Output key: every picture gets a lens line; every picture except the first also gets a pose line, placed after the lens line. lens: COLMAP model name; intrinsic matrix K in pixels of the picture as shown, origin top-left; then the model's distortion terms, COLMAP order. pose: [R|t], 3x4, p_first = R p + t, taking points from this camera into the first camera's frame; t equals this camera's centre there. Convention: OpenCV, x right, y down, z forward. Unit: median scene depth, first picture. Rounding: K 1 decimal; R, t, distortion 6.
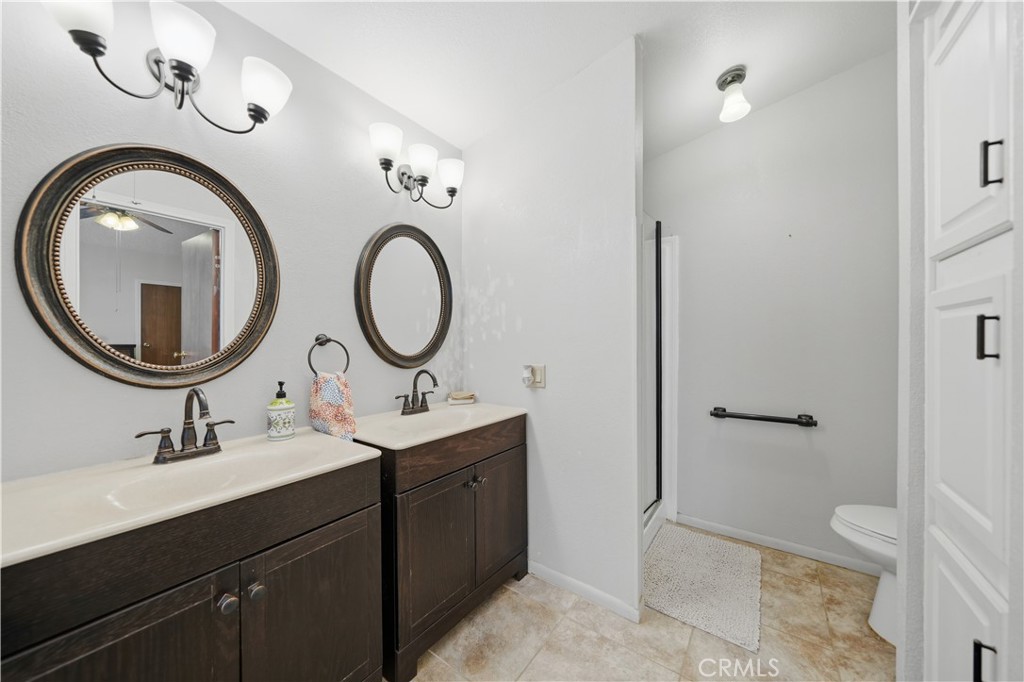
lens RADIAL K [[338.8, 0, 503.9], [0, 338.8, 341.4], [0, 0, 1]] dist [0.000472, 0.000007]
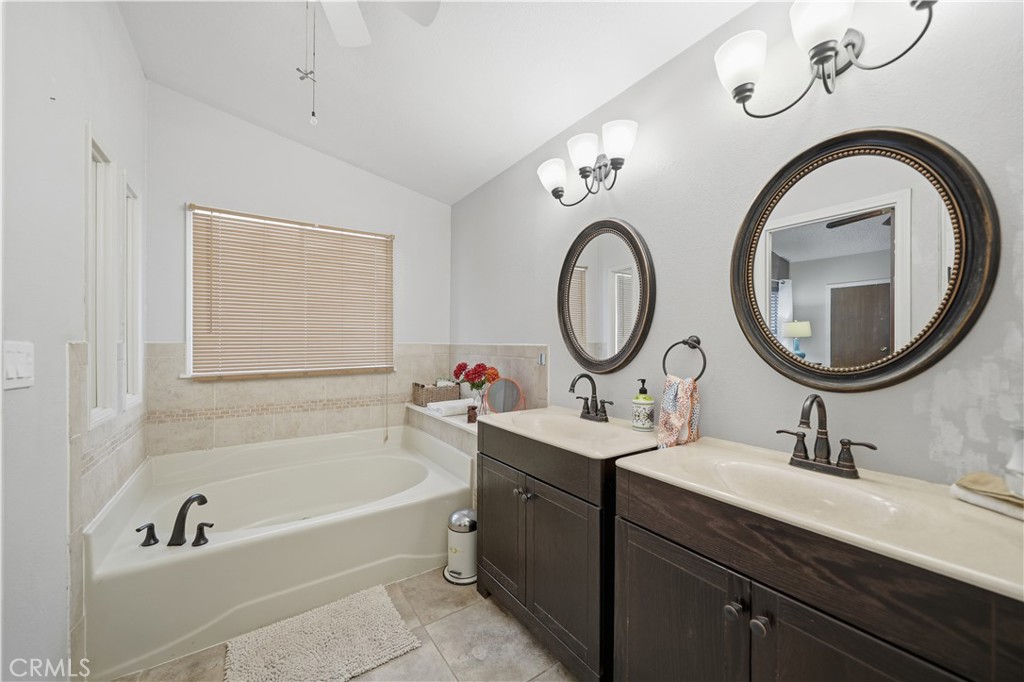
lens RADIAL K [[390.1, 0, 504.4], [0, 390.1, 343.5], [0, 0, 1]] dist [-0.014601, -0.000062]
pose [[-0.330624, -0.009792, -0.943712, 0.578503], [-0.009365, 0.999931, -0.007094, 0.013635], [0.943716, 0.006492, -0.330693, 0.827753]]
